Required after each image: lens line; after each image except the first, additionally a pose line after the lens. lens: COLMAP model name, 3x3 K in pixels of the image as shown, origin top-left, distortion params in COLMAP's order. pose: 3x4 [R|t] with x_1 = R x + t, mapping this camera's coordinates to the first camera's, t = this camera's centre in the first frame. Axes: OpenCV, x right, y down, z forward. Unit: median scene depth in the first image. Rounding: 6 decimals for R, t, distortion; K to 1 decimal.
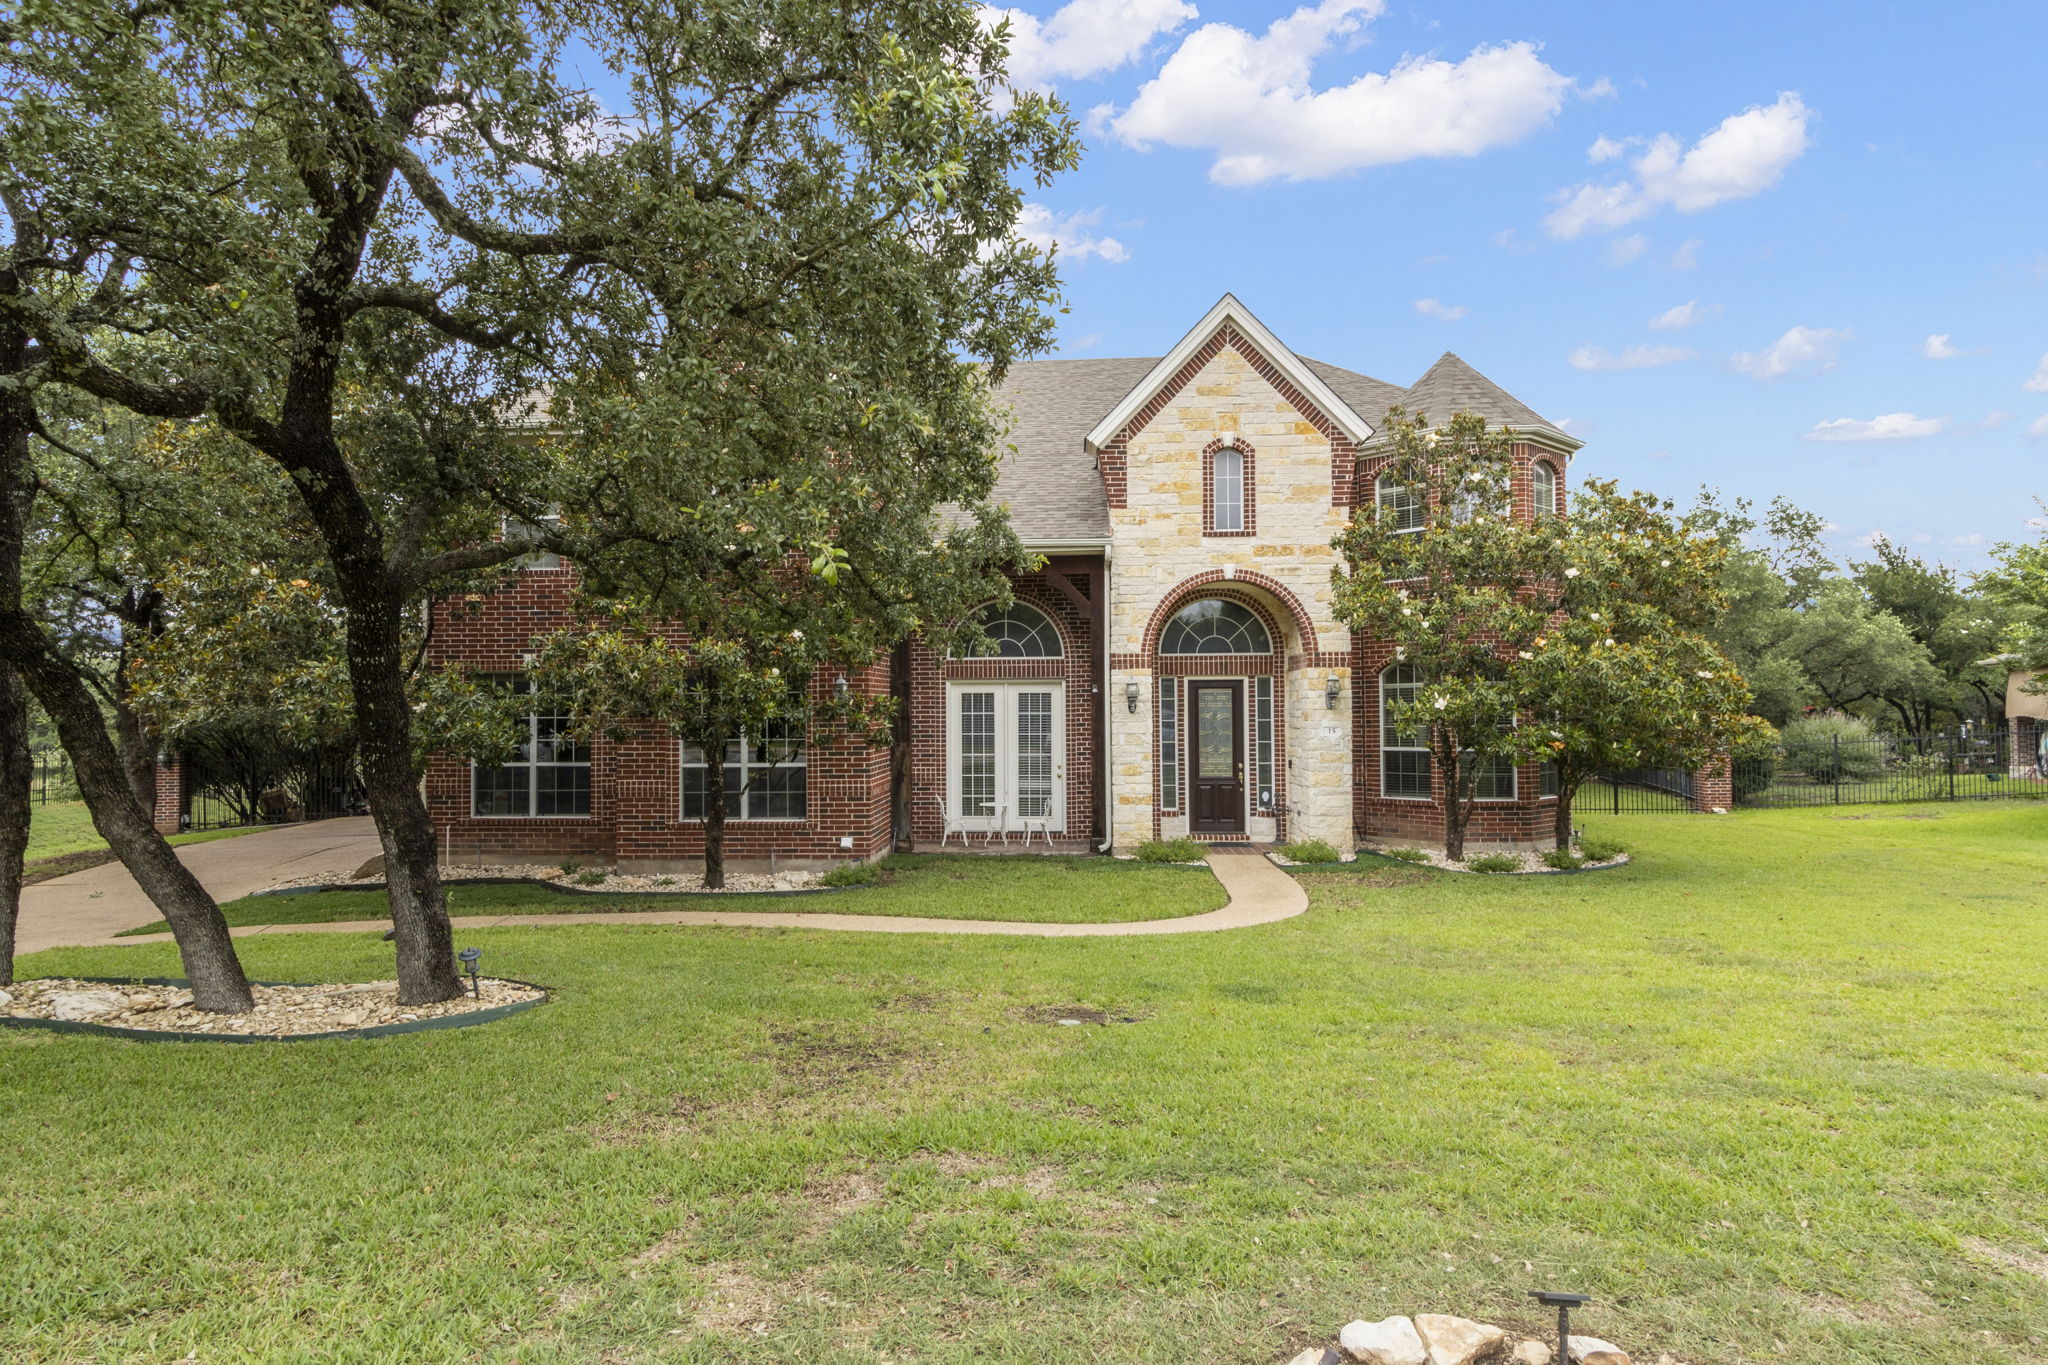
lens RADIAL K [[988.9, 0, 1017.7], [0, 988.9, 677.0], [0, 0, 1]] dist [0.000851, 0.000128]
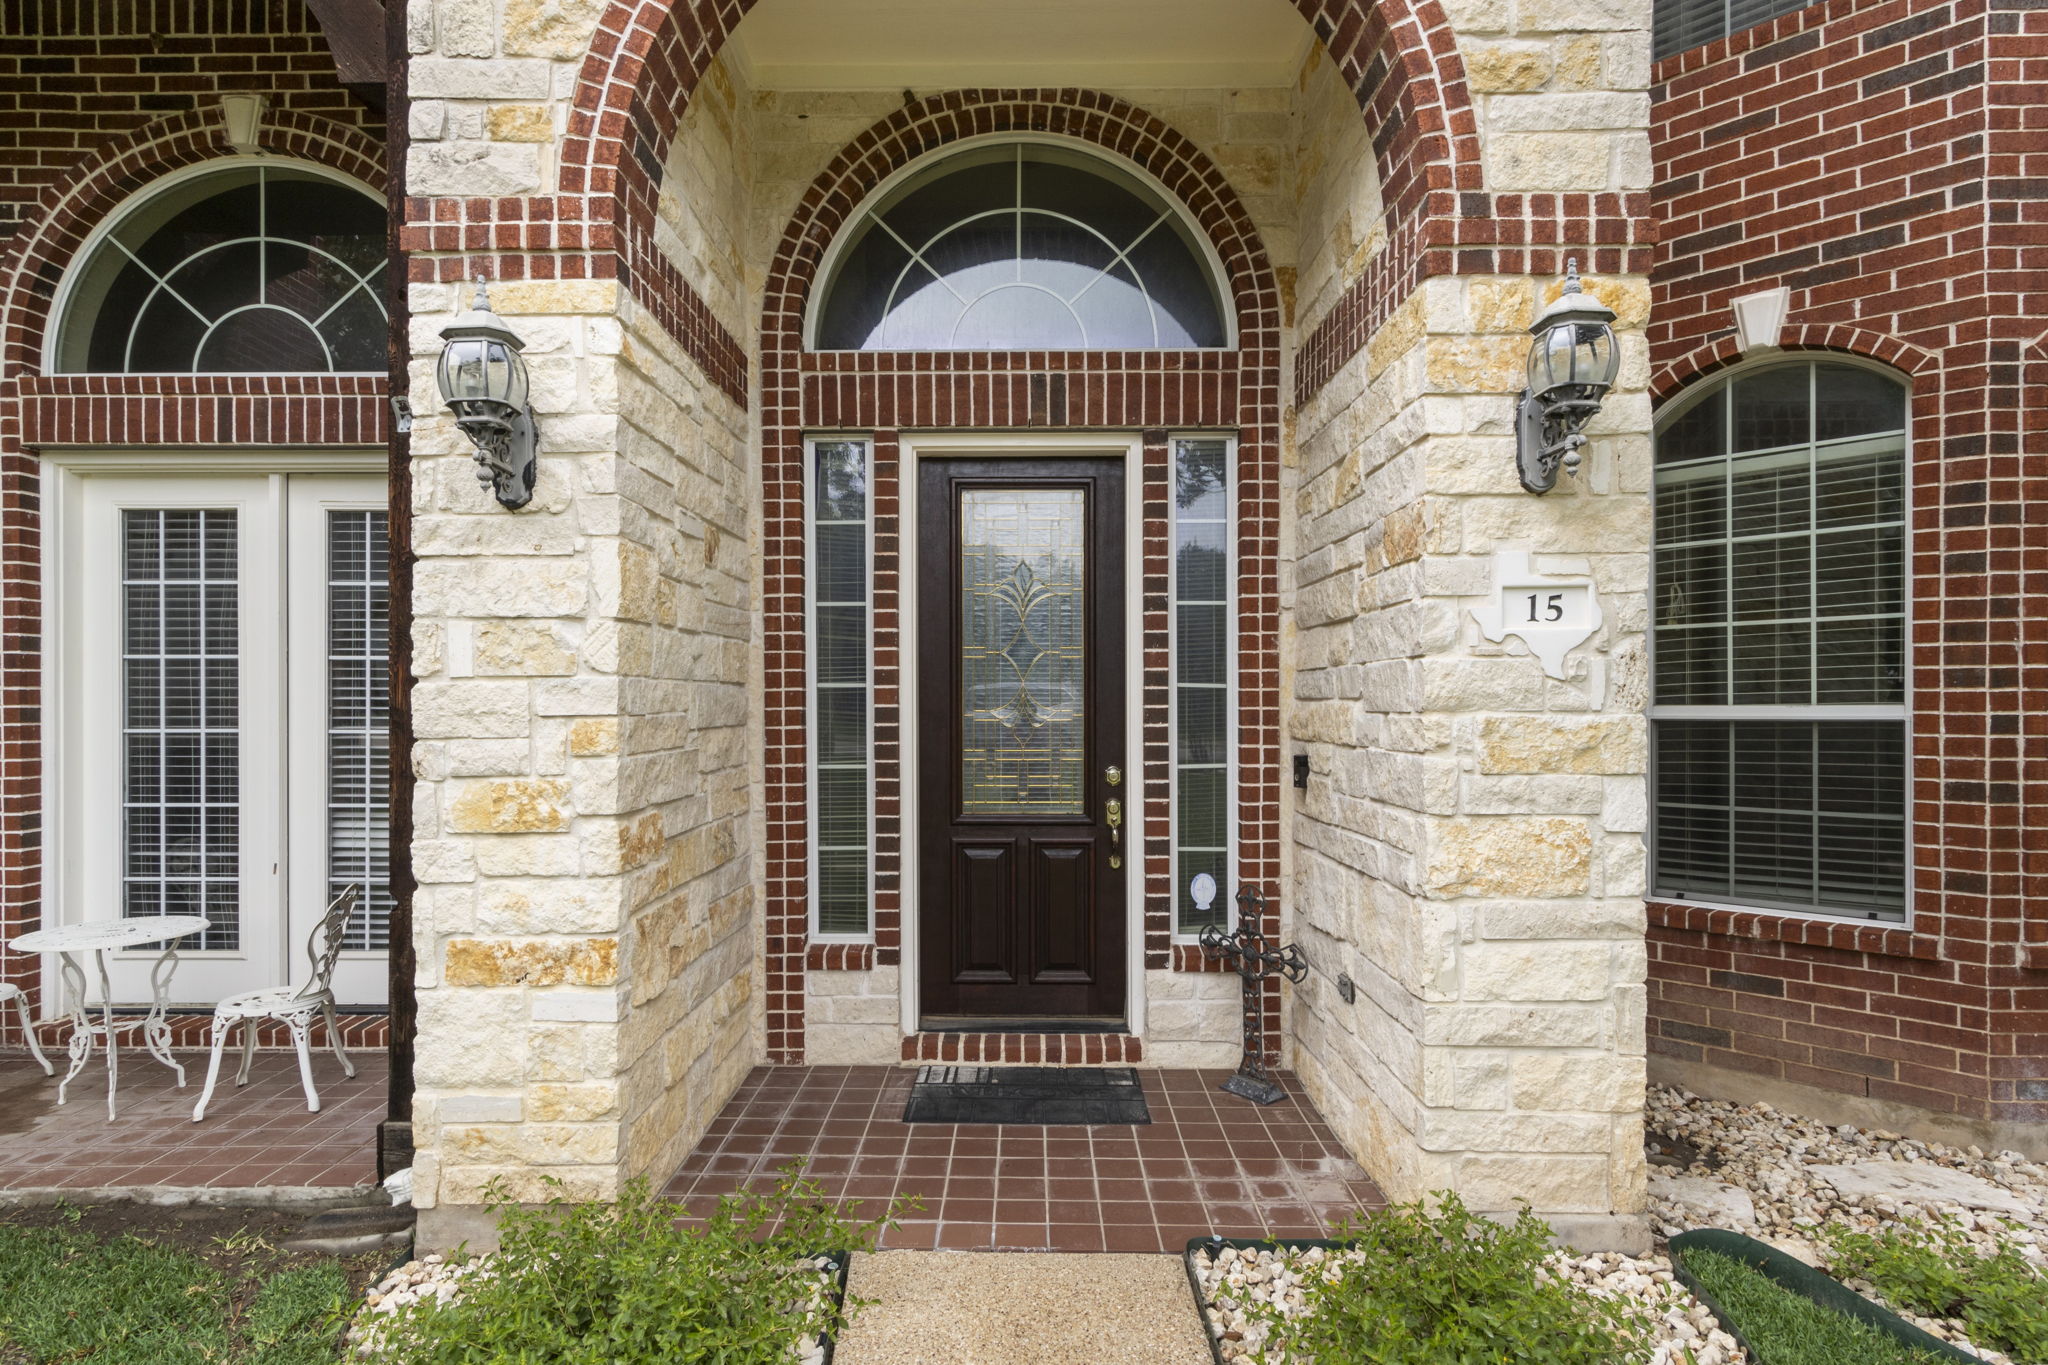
lens RADIAL K [[954.9, 0, 1007.8], [0, 954.9, 687.3], [0, 0, 1]] dist [0.002036, -0.000833]
pose [[0.999322, 0.005113, 0.036462, 0.189259], [-0.005901, 0.999751, 0.021516, 0.061109], [-0.036343, -0.021717, 0.999103, 0.749606]]
